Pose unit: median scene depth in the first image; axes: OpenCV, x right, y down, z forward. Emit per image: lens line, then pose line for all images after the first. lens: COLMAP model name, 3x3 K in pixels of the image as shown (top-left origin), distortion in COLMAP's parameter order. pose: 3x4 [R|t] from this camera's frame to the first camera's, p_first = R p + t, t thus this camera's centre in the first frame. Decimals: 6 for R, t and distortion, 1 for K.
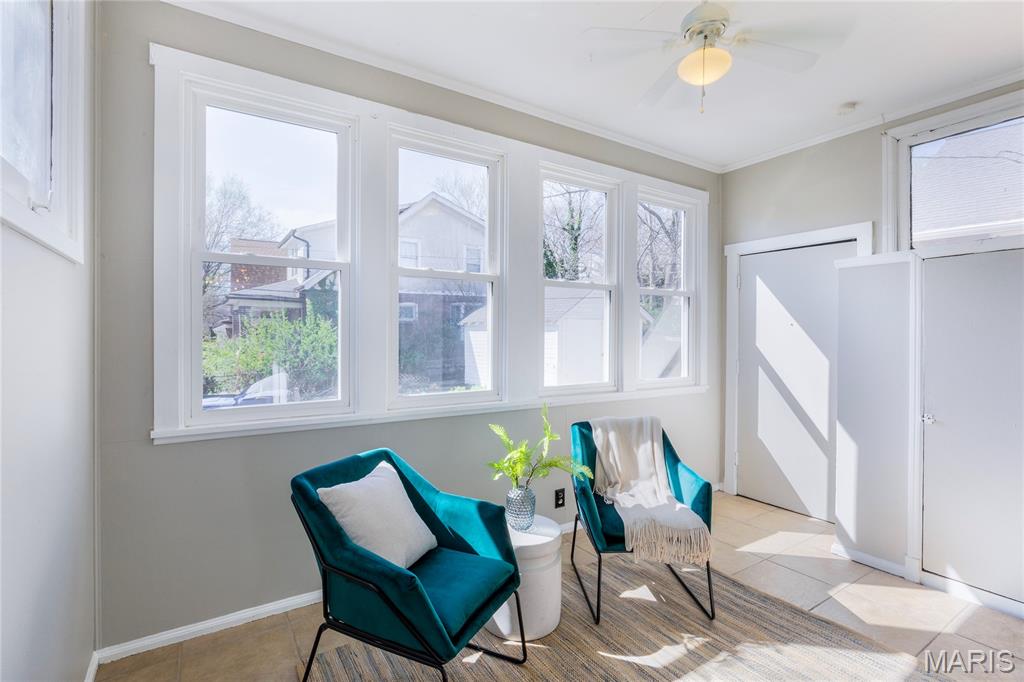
lens RADIAL K [[482.7, 0, 513.2], [0, 482.7, 348.8], [0, 0, 1]] dist [0.001941, 0.000050]
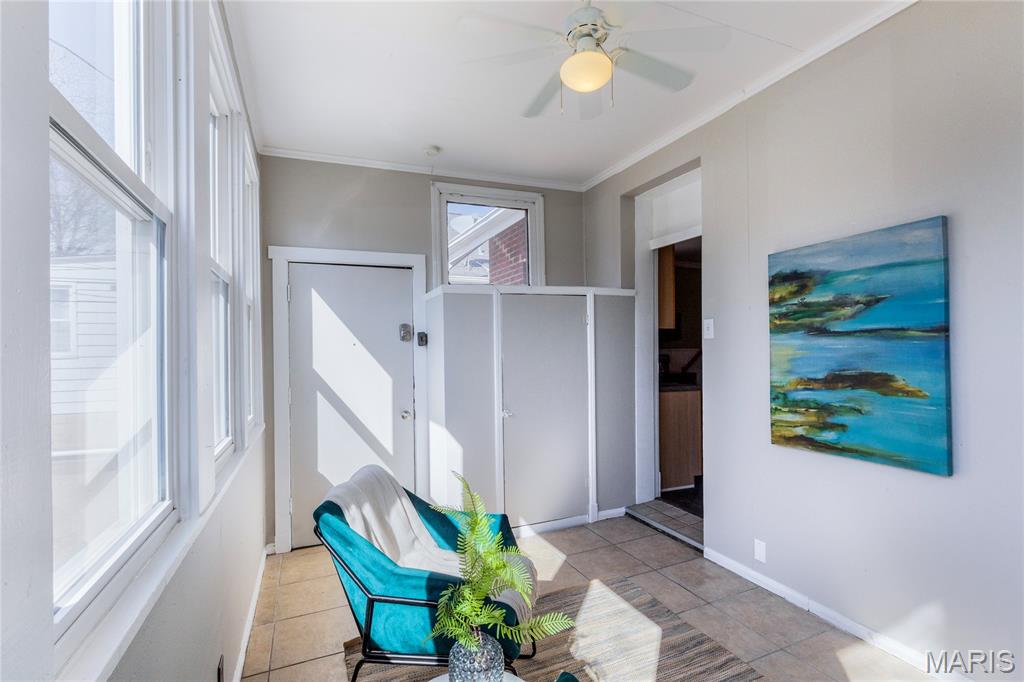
lens RADIAL K [[482.7, 0, 513.2], [0, 482.7, 348.8], [0, 0, 1]] dist [0.001941, 0.000050]
pose [[0.170161, -0.011028, 0.985354, -0.374459], [0.053478, 0.998567, 0.001941, -0.029726], [-0.983964, 0.052365, 0.170507, 0.618748]]
